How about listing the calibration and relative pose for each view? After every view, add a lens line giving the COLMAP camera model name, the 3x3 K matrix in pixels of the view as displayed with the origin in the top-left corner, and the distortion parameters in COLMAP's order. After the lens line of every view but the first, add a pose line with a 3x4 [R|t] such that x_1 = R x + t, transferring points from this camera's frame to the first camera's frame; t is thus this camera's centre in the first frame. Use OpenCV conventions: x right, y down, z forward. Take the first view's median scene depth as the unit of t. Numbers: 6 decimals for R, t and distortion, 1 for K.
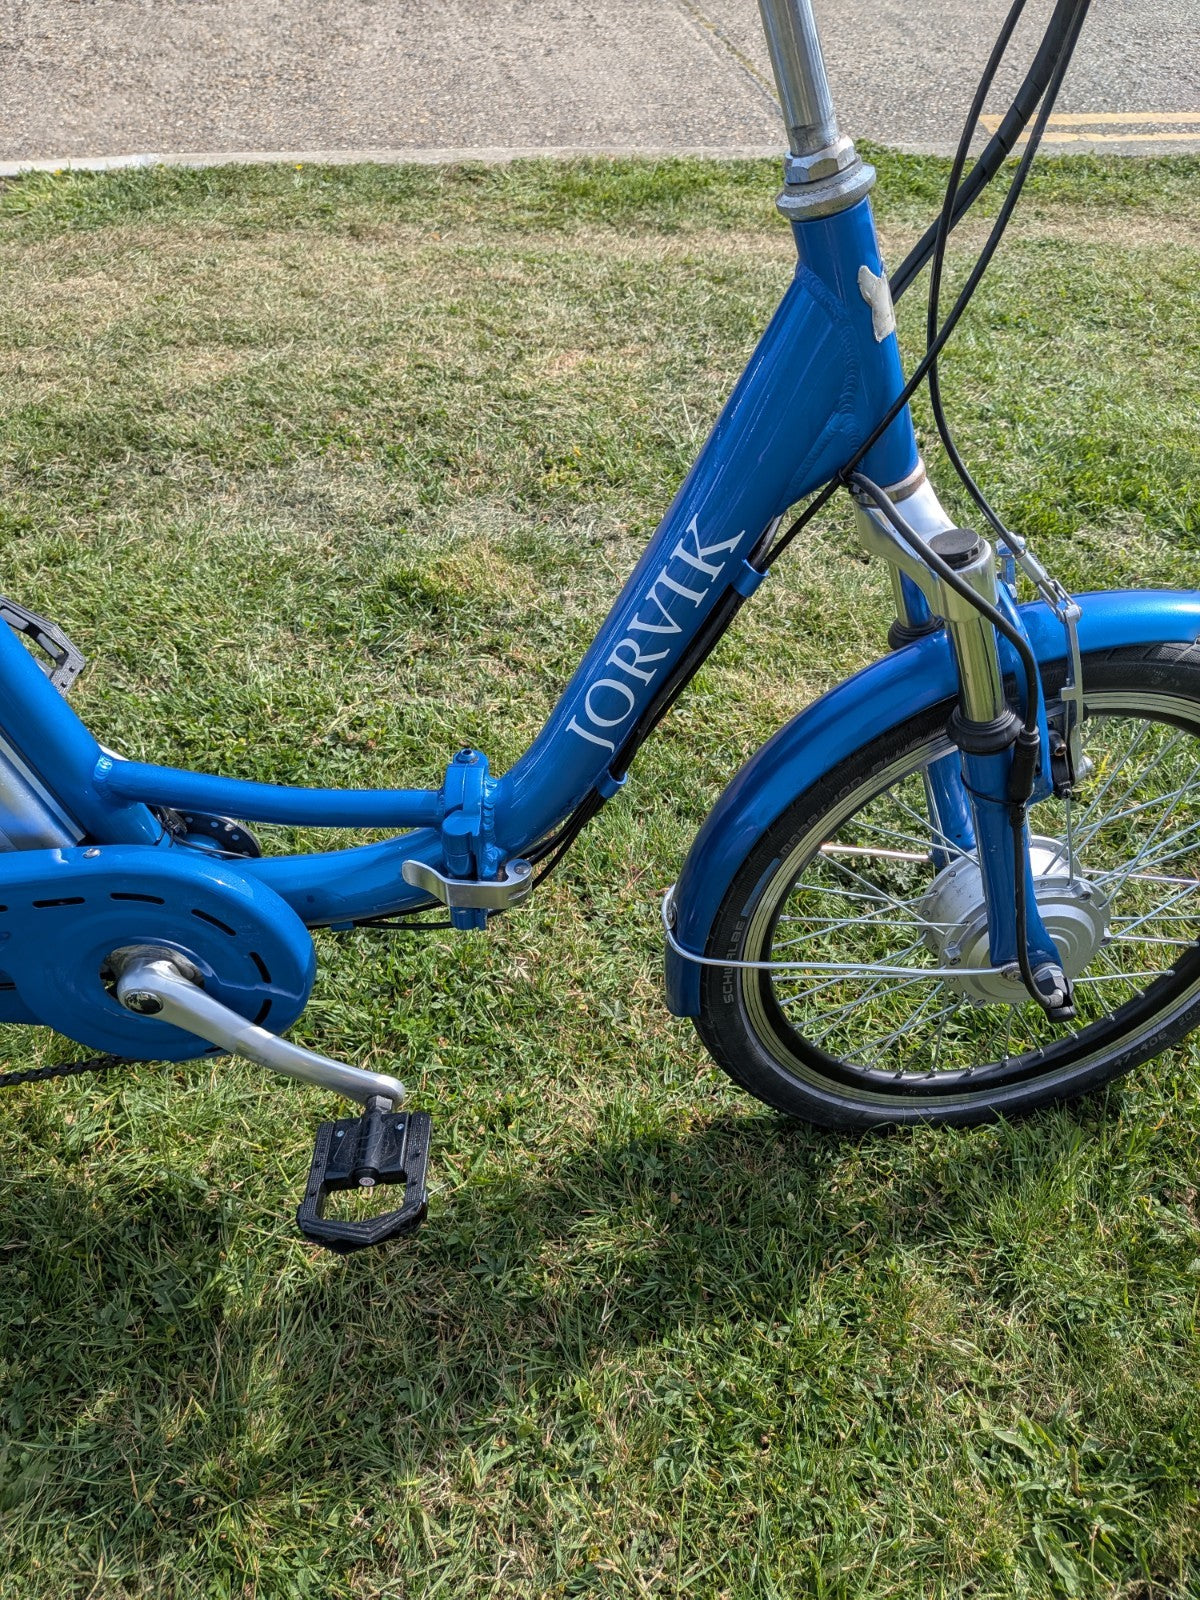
lens RADIAL K [[1158.1, 0, 628.6], [0, 1158.1, 788.6], [0, 0, 1]] dist [0.049400, -0.088486]
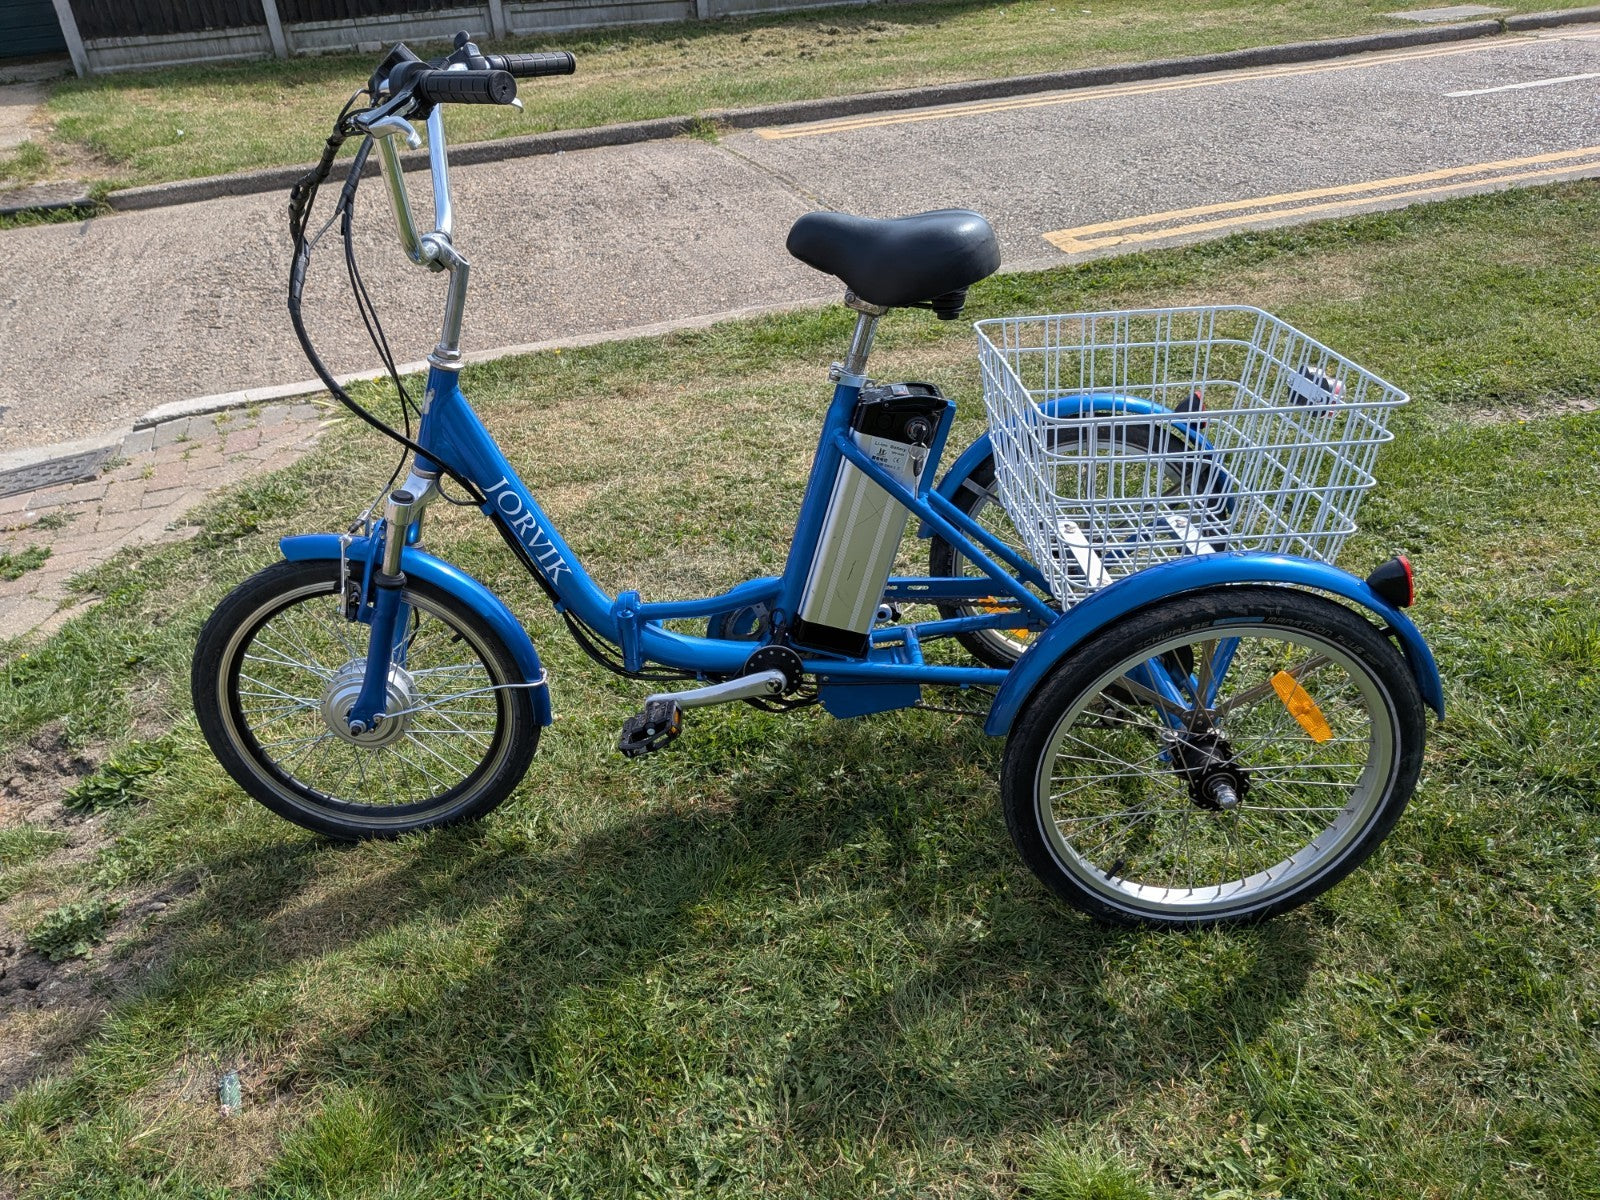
lens RADIAL K [[1158.1, 0, 761.0], [0, 1158.1, 621.7], [0, 0, 1]] dist [0.049400, -0.088486]
pose [[0.988091, -0.151407, 0.027428, -0.239493], [0.153790, 0.965918, -0.208207, 0.120647], [0.005031, 0.209946, 0.977700, -0.381681]]
